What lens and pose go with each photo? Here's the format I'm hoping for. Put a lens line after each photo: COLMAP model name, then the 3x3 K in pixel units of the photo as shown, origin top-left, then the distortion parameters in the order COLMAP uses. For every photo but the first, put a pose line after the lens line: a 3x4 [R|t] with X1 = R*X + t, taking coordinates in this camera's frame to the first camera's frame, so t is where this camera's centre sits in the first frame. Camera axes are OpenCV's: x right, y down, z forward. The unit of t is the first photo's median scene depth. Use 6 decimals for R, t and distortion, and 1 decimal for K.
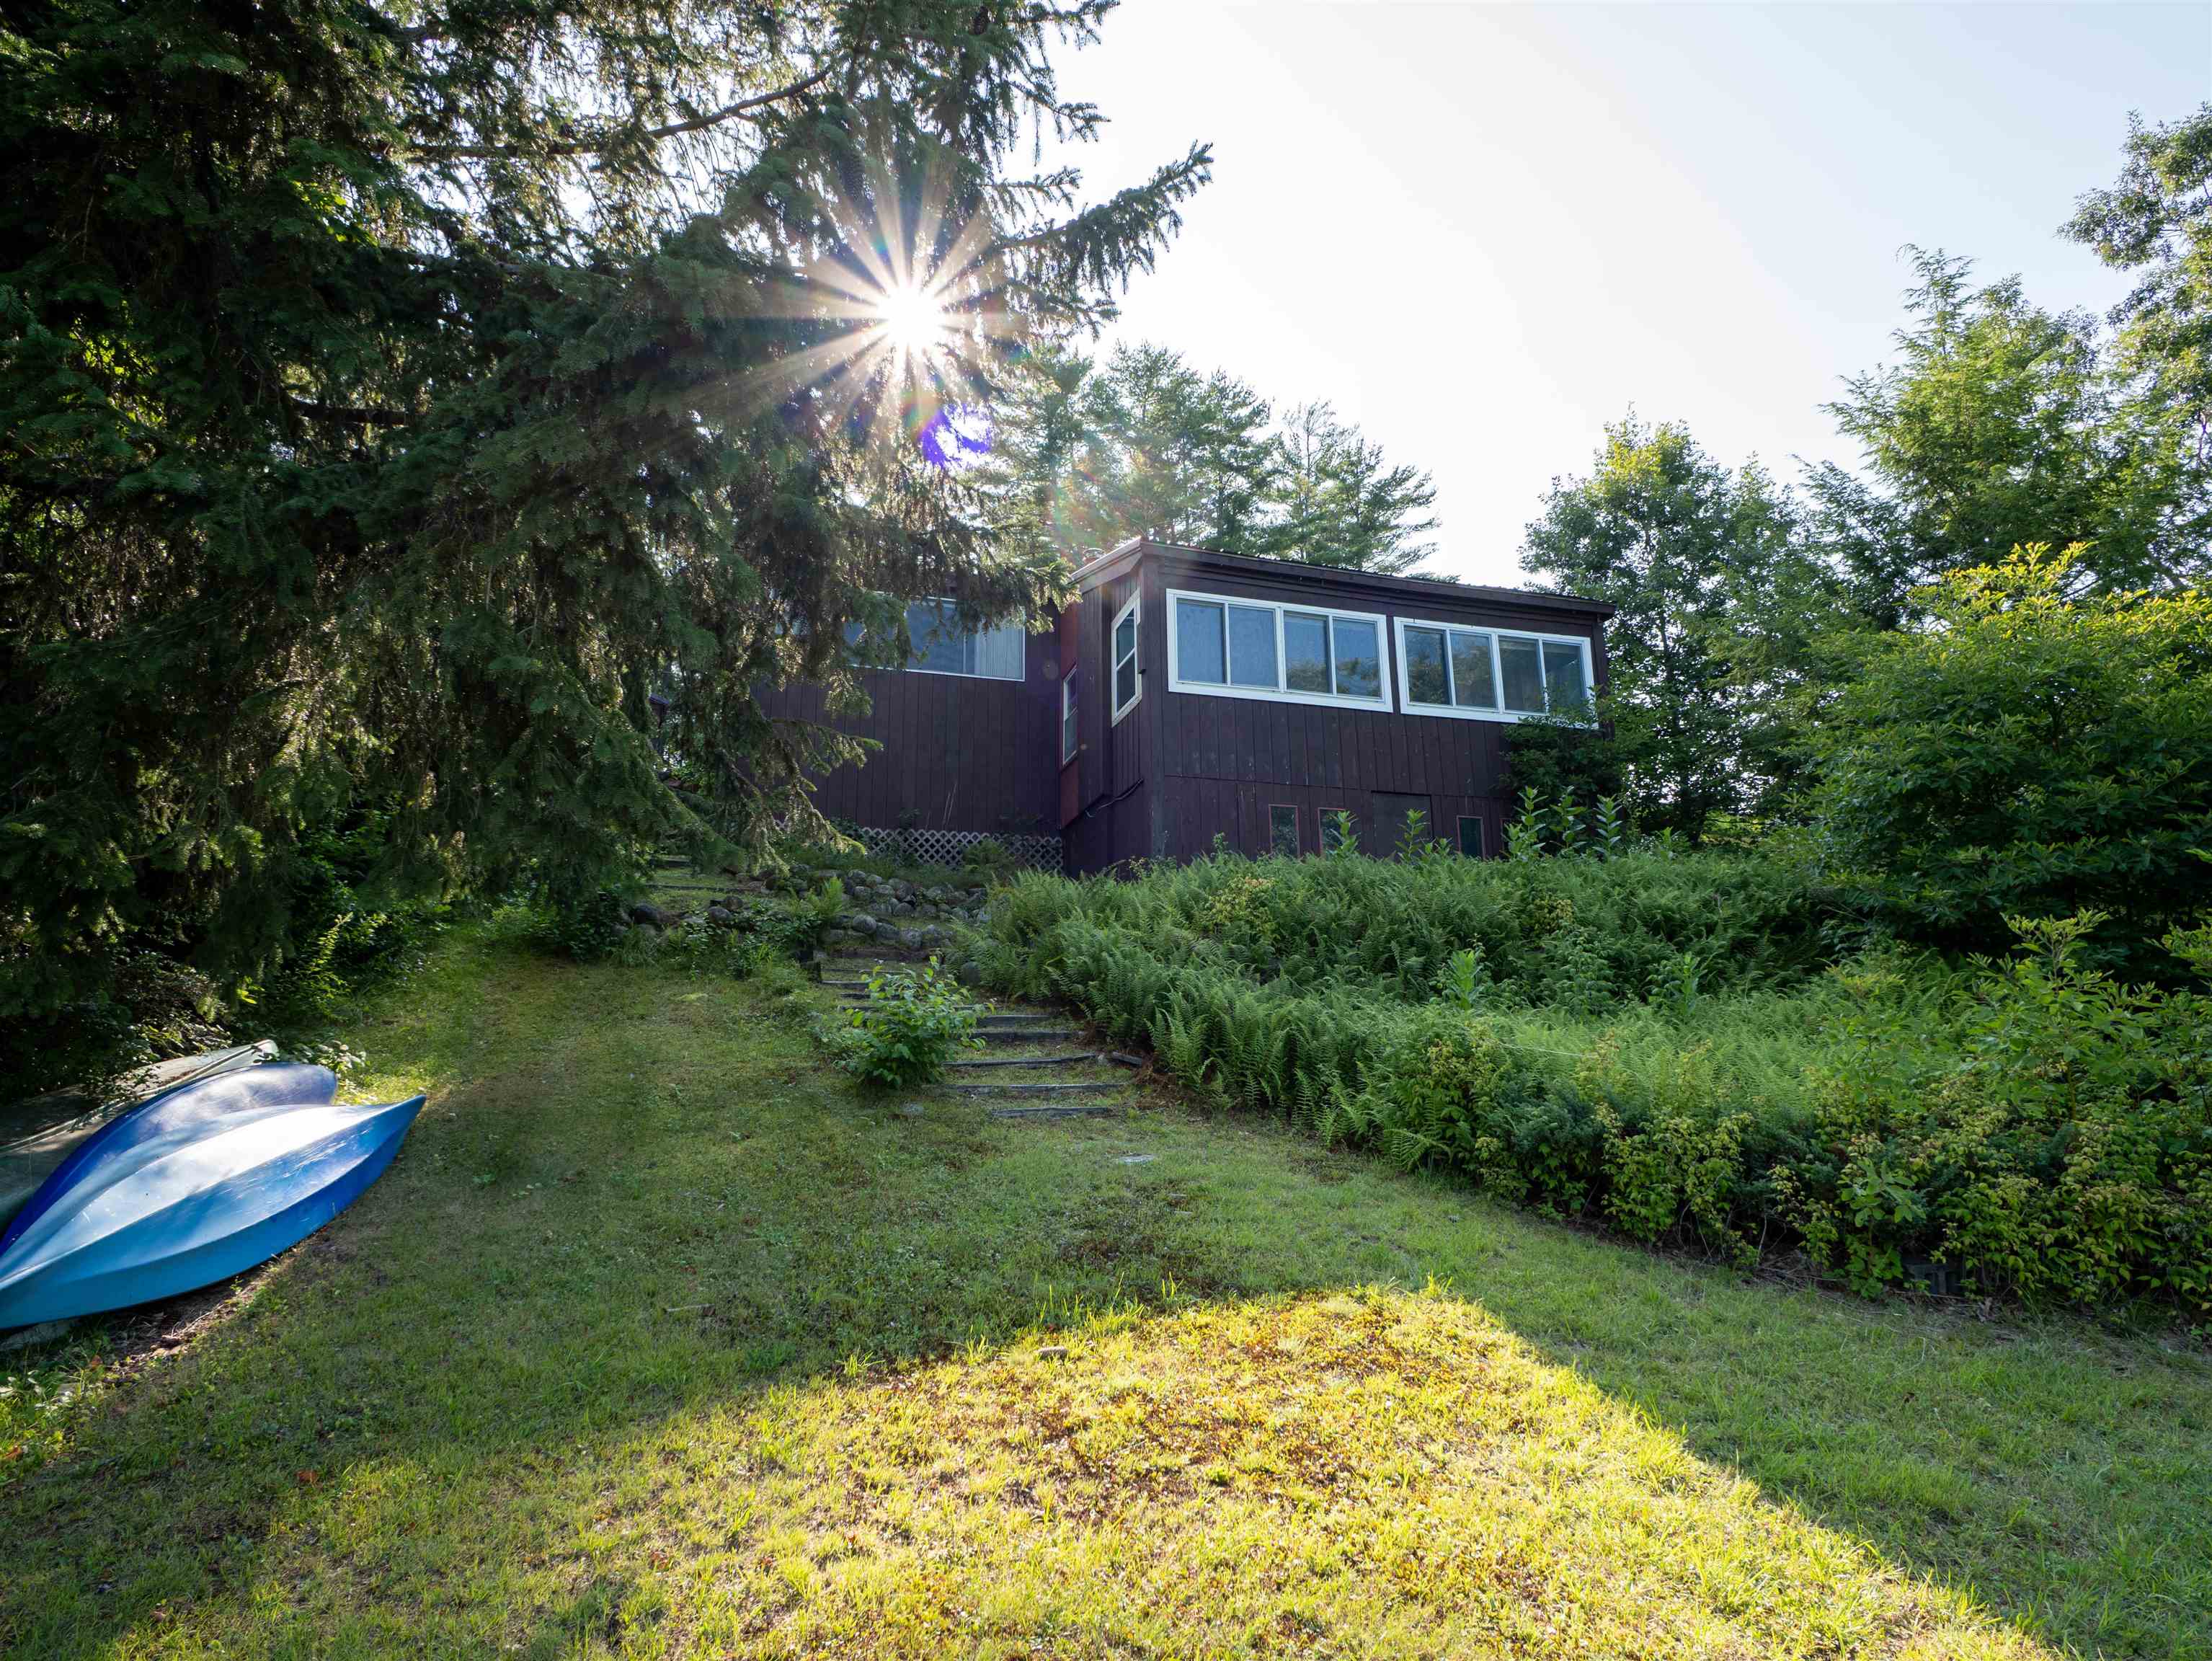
lens RADIAL K [[1178.8, 0, 1106.0], [0, 1178.8, 830.5], [0, 0, 1]] dist [-0.002847, 0.002090]
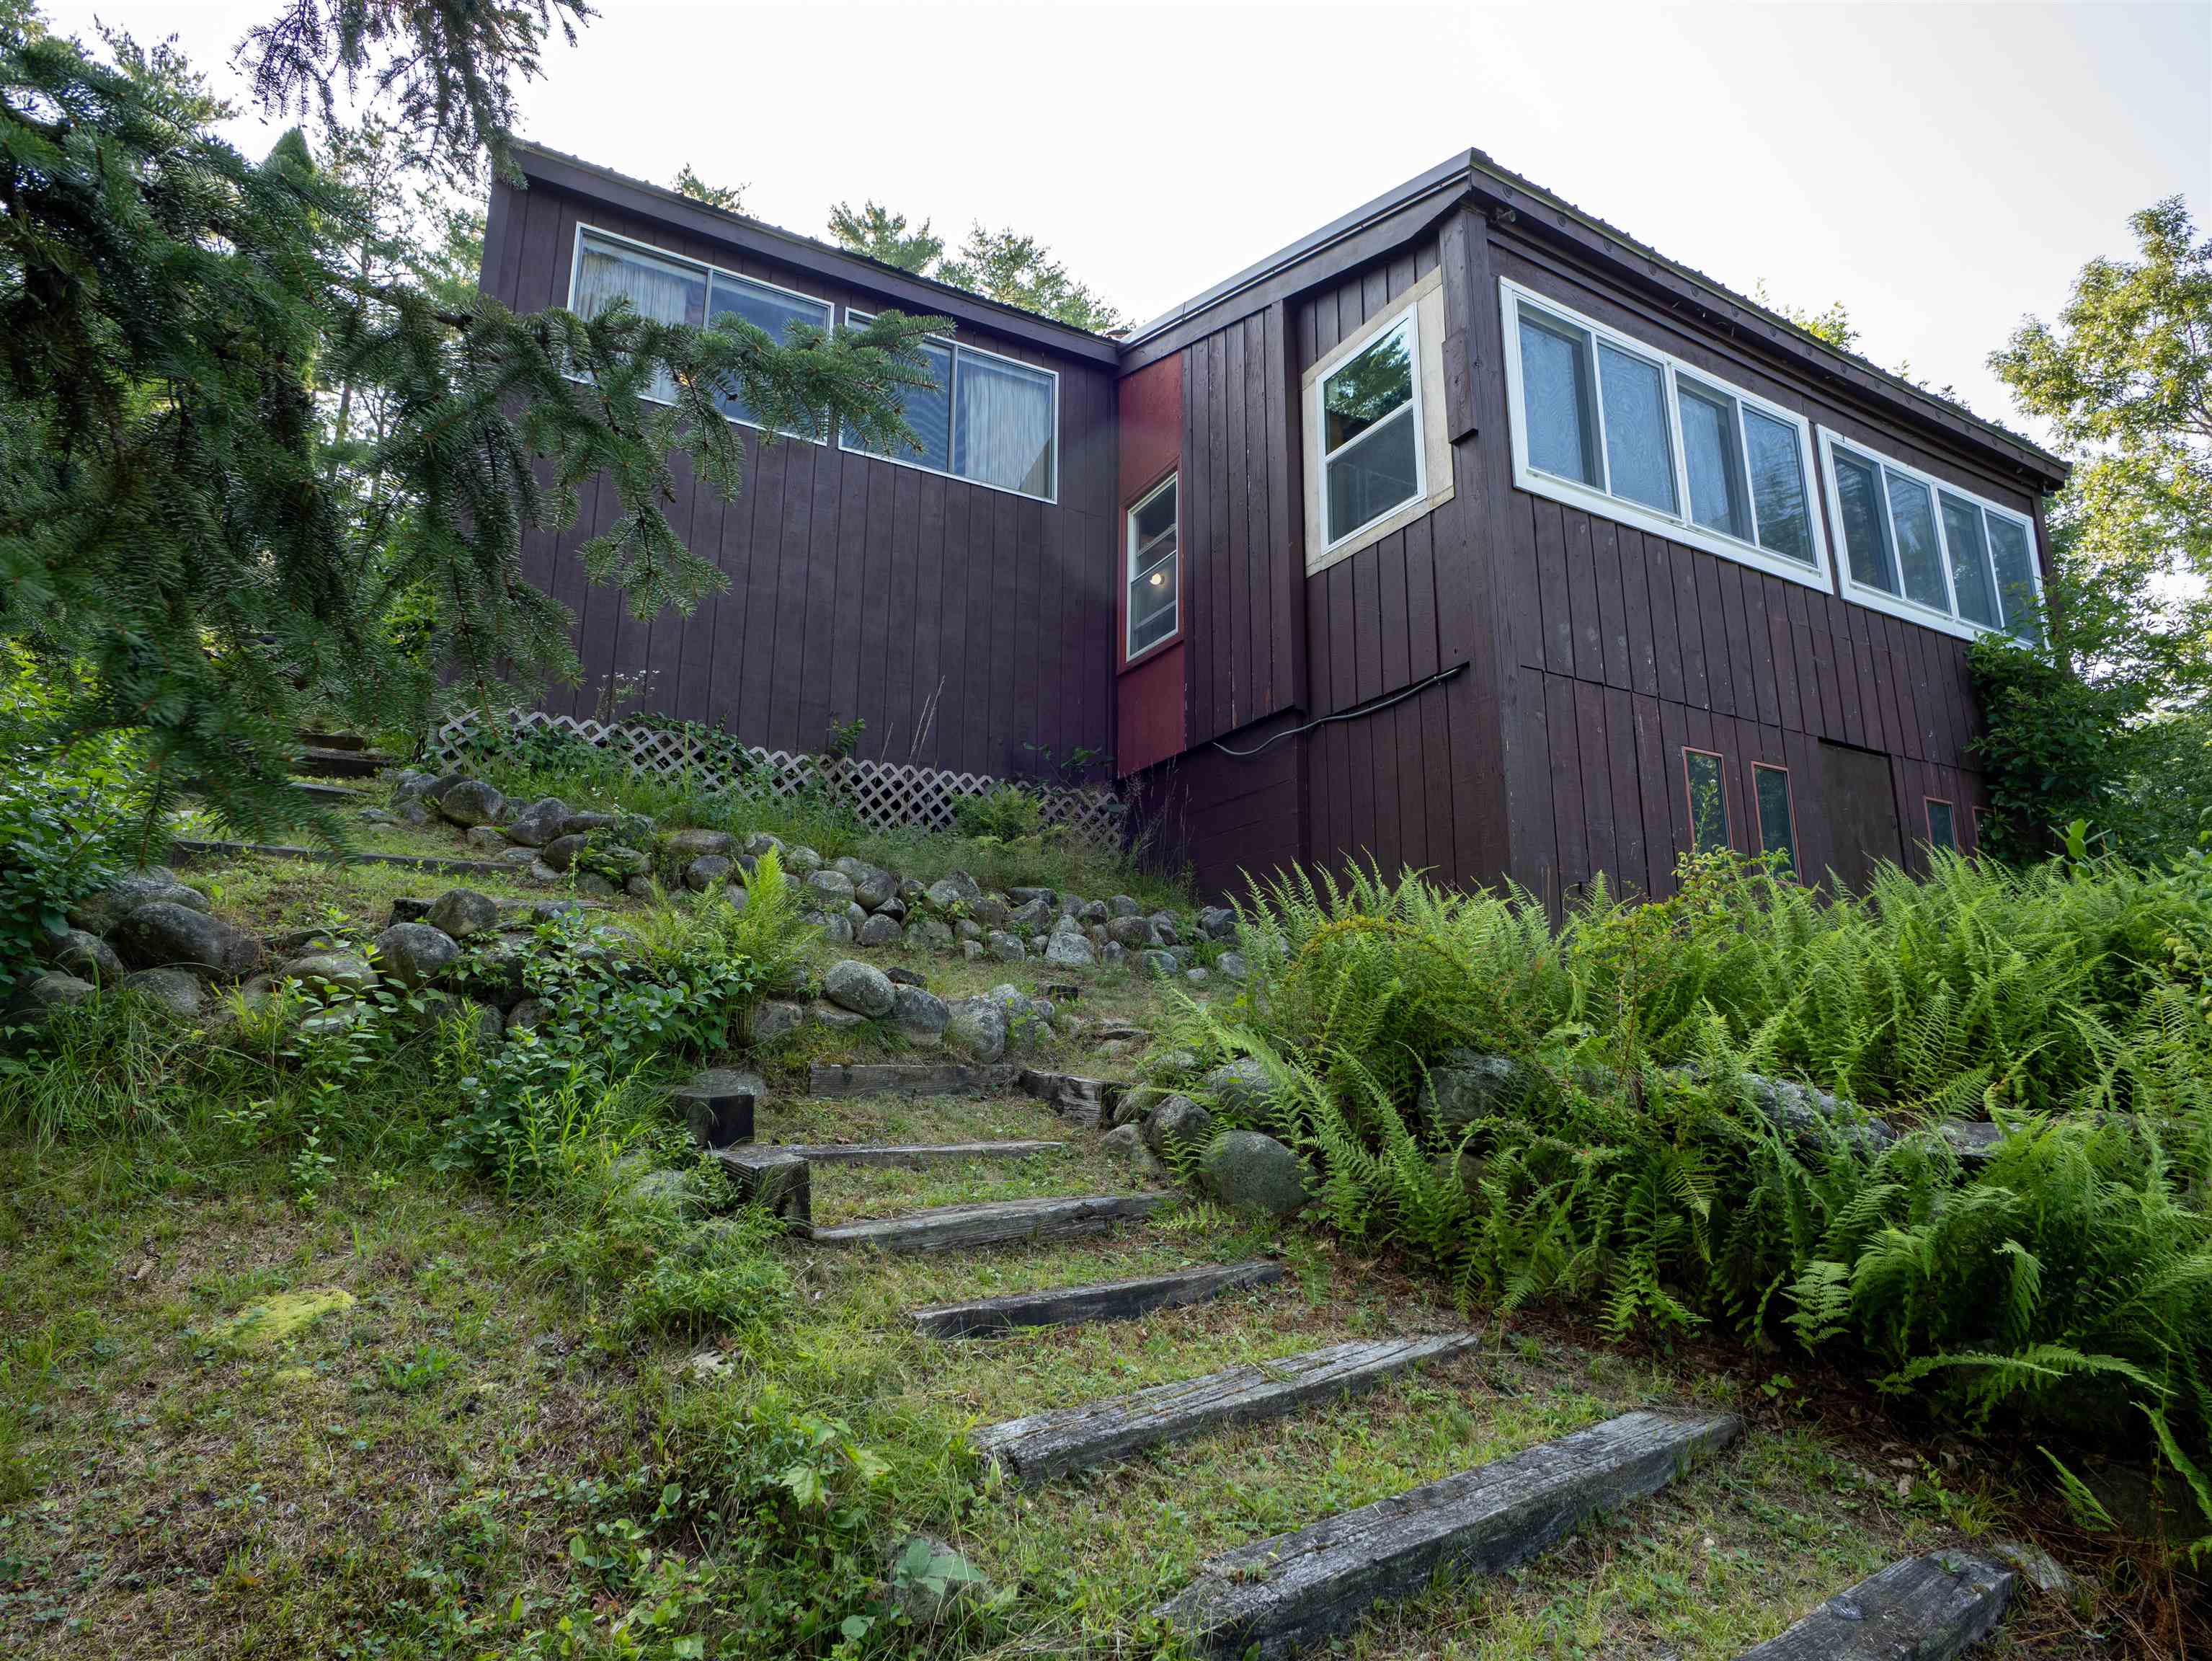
lens RADIAL K [[1178.8, 0, 1106.0], [0, 1178.8, 830.5], [0, 0, 1]] dist [-0.002847, 0.002090]
pose [[0.976820, 0.057460, 0.206208, -0.185010], [-0.061329, 0.998040, 0.012415, 0.019620], [-0.205090, -0.024774, 0.978429, 0.560804]]
